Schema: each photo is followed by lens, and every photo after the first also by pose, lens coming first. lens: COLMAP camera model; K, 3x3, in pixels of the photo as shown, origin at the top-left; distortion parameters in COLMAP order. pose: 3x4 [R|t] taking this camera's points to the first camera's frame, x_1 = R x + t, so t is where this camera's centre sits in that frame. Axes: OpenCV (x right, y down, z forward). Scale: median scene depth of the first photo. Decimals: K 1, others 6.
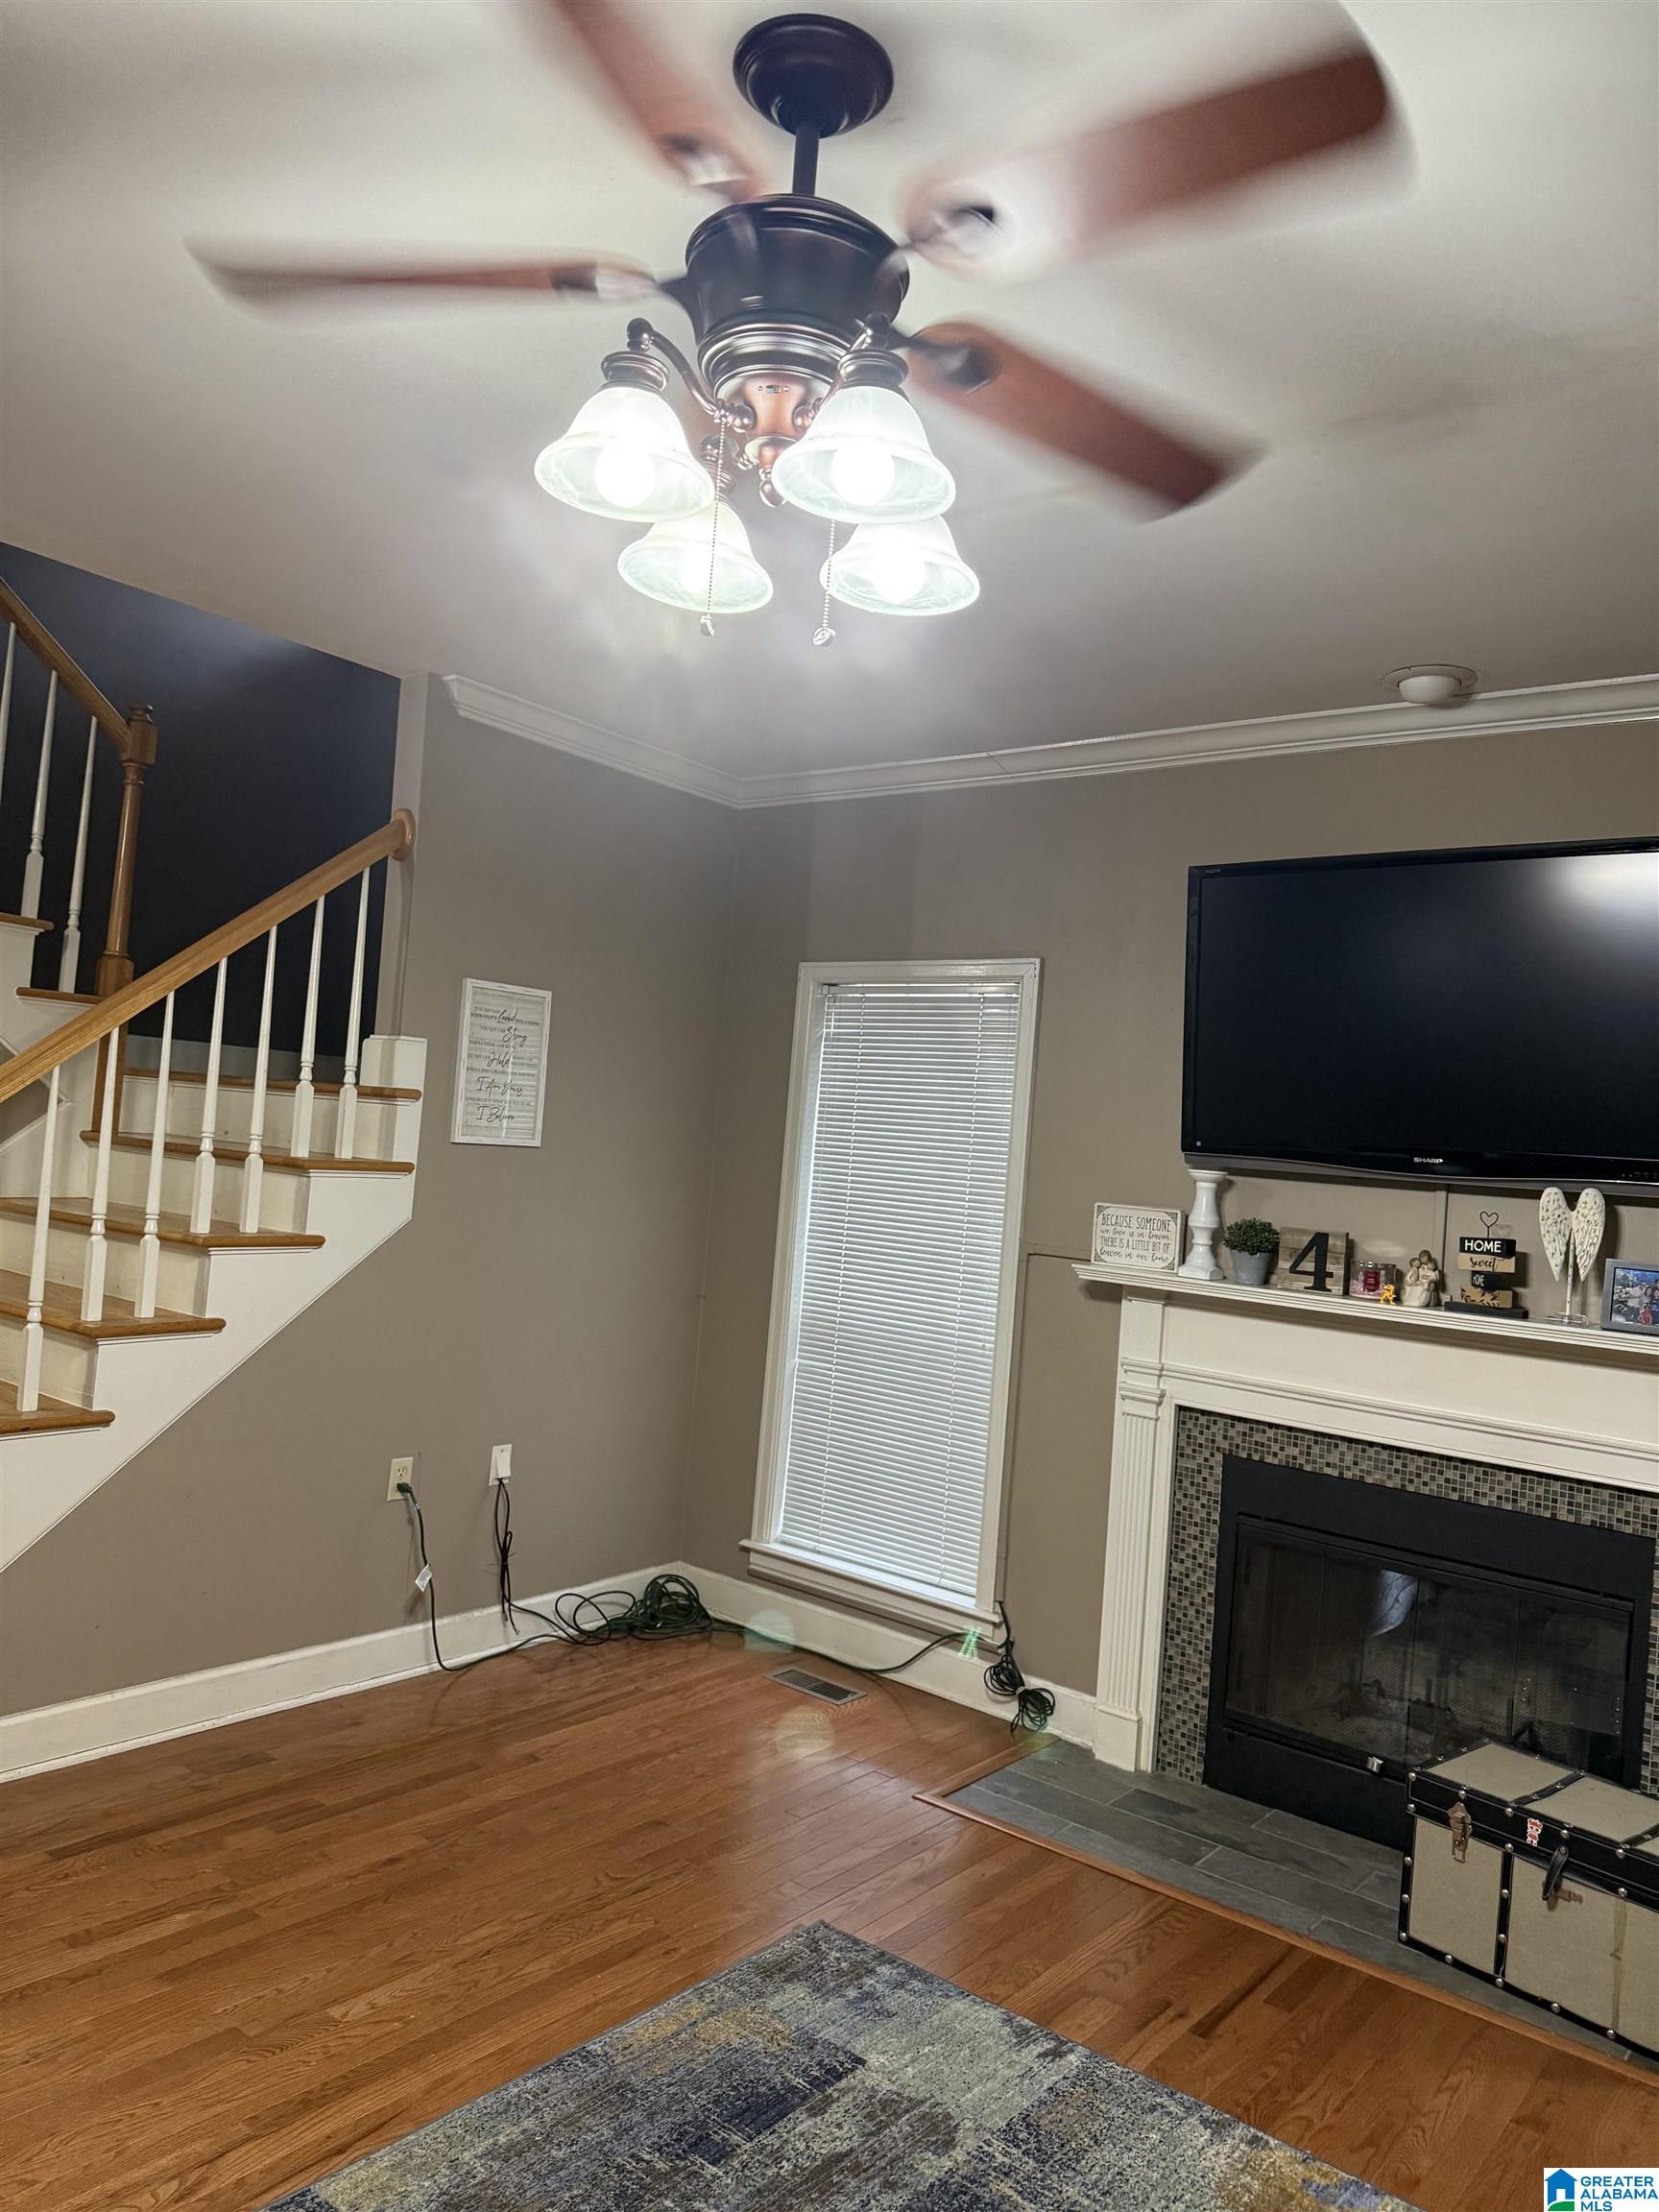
lens RADIAL K [[1564.8, 0, 824.9], [0, 1564.8, 1112.6], [0, 0, 1]] dist [0.025416, -0.032177]
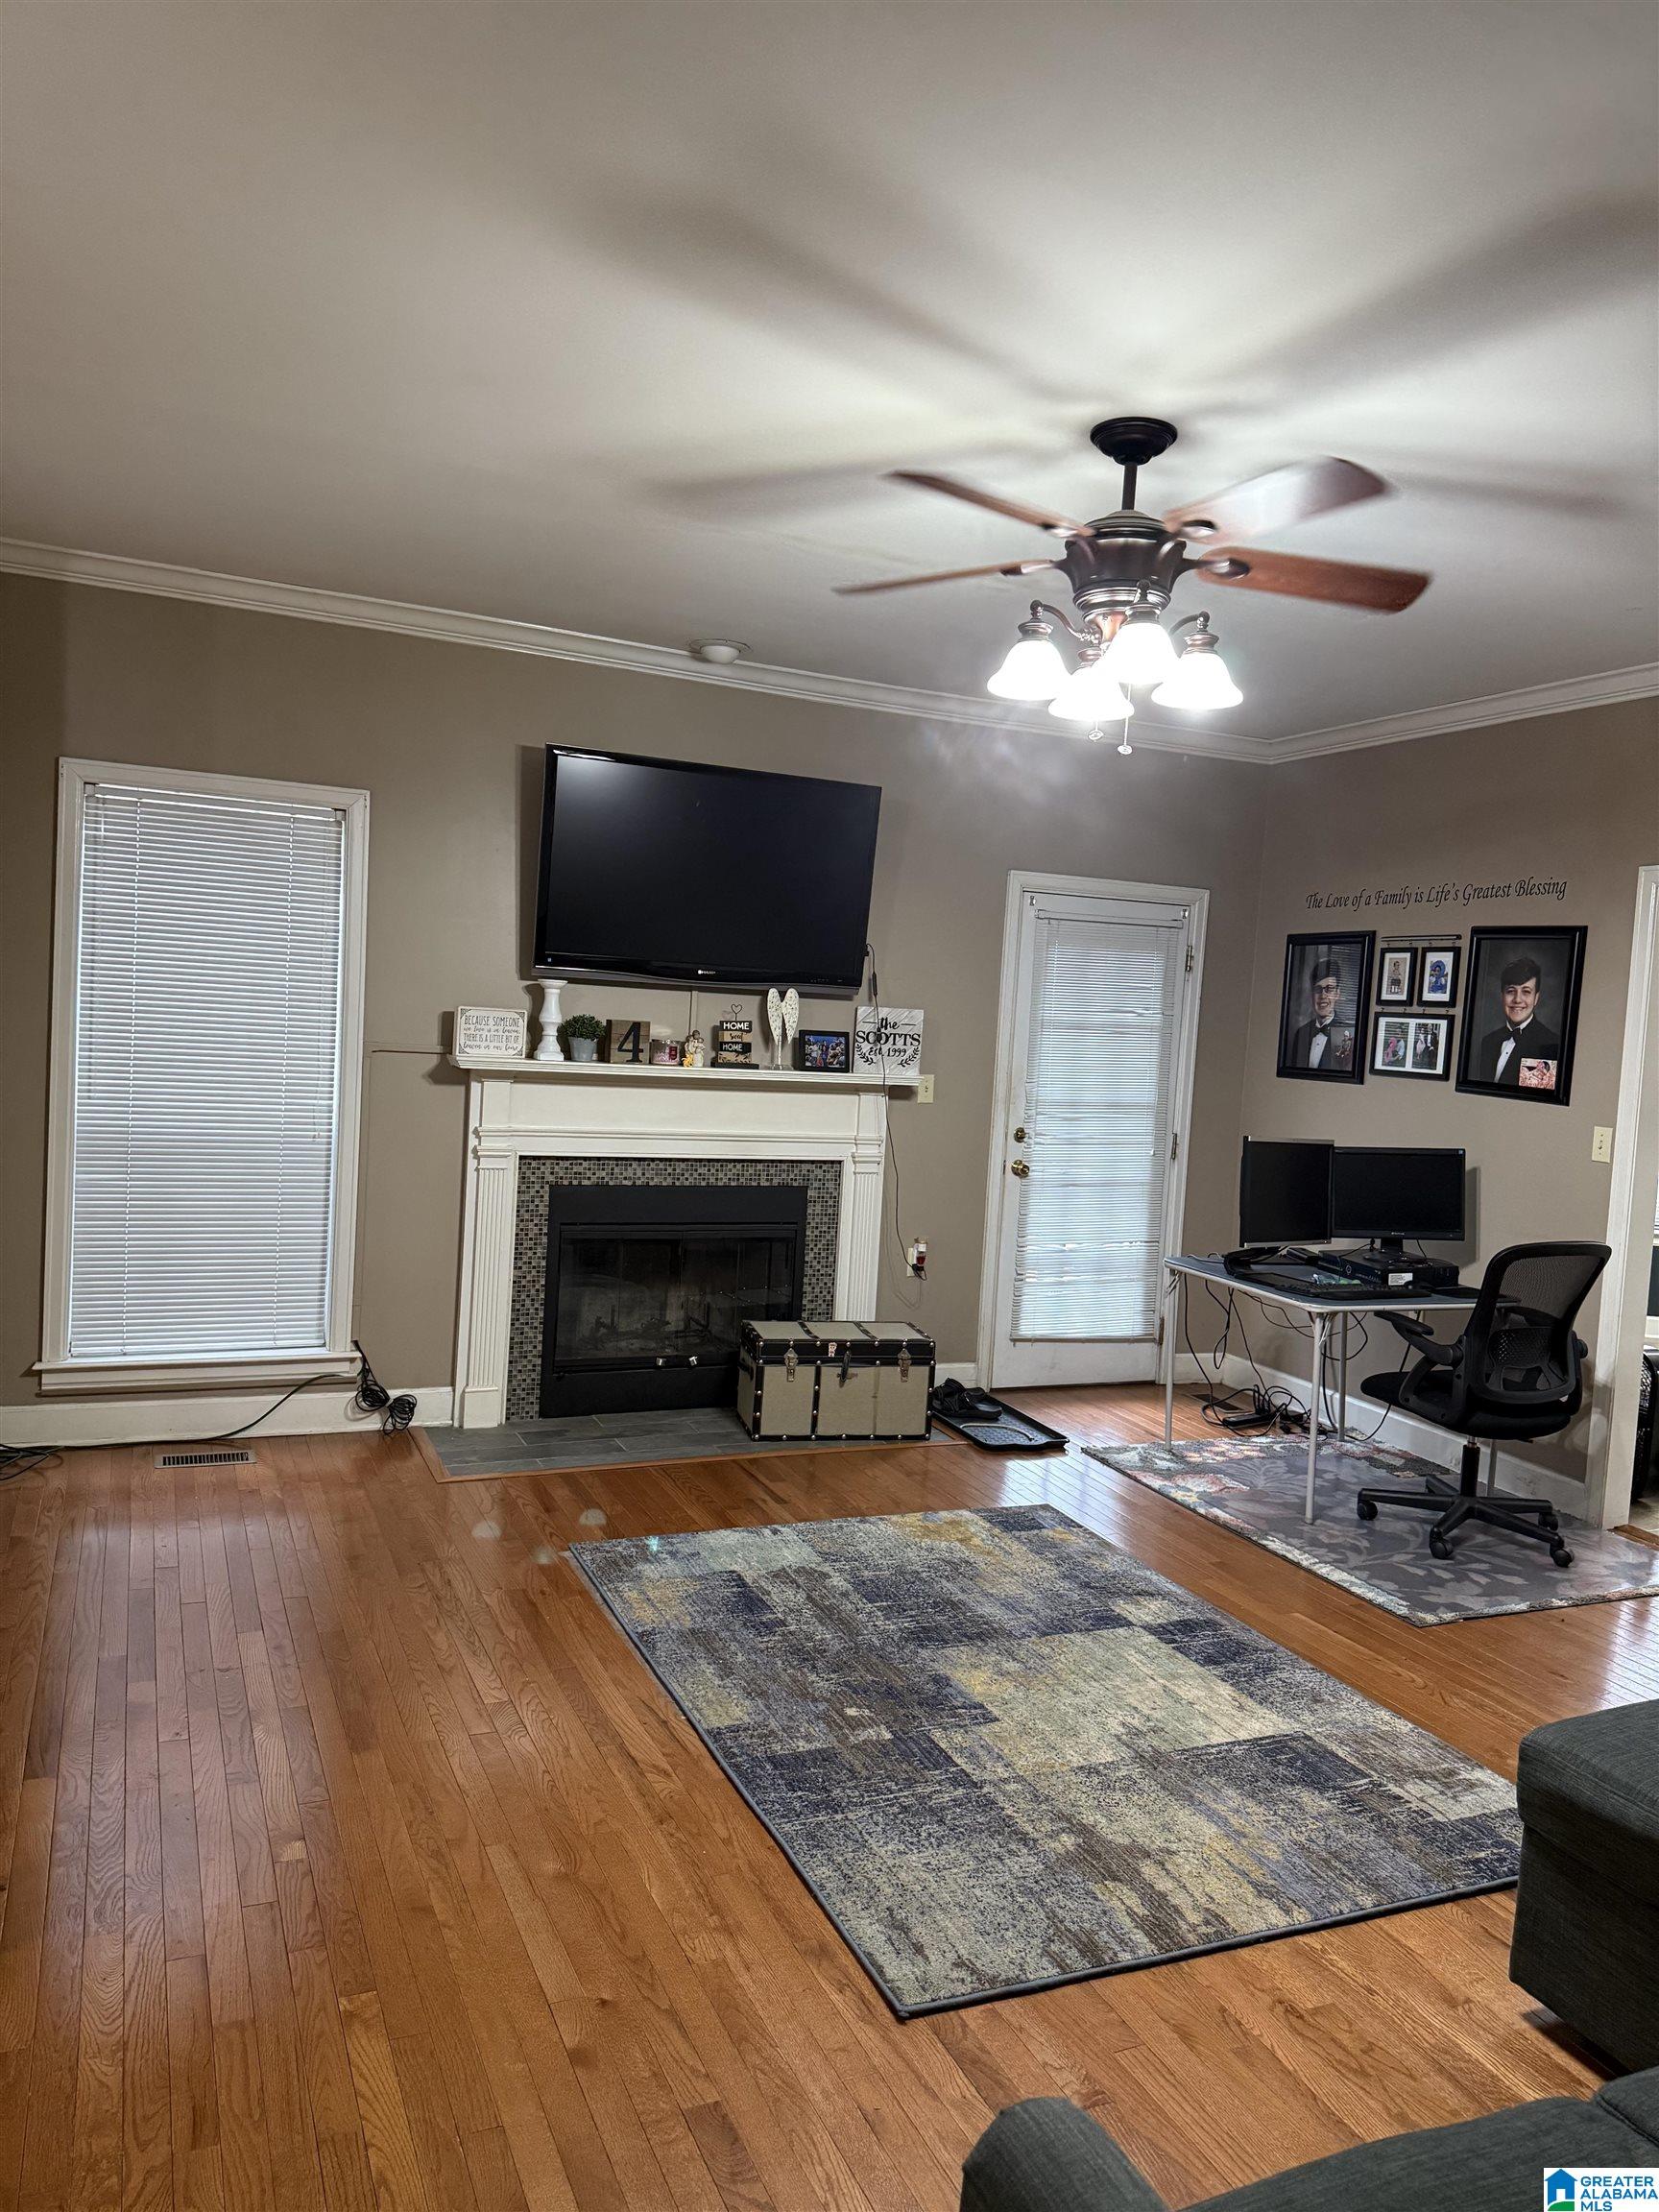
lens RADIAL K [[1564.8, 0, 827.8], [0, 1564.8, 1096.1], [0, 0, 1]] dist [0.025416, -0.032177]
pose [[0.455854, -0.100102, 0.884408, -0.859523], [-0.039841, 0.990364, 0.132631, -0.053413], [-0.889162, -0.095696, 0.447473, 0.175643]]
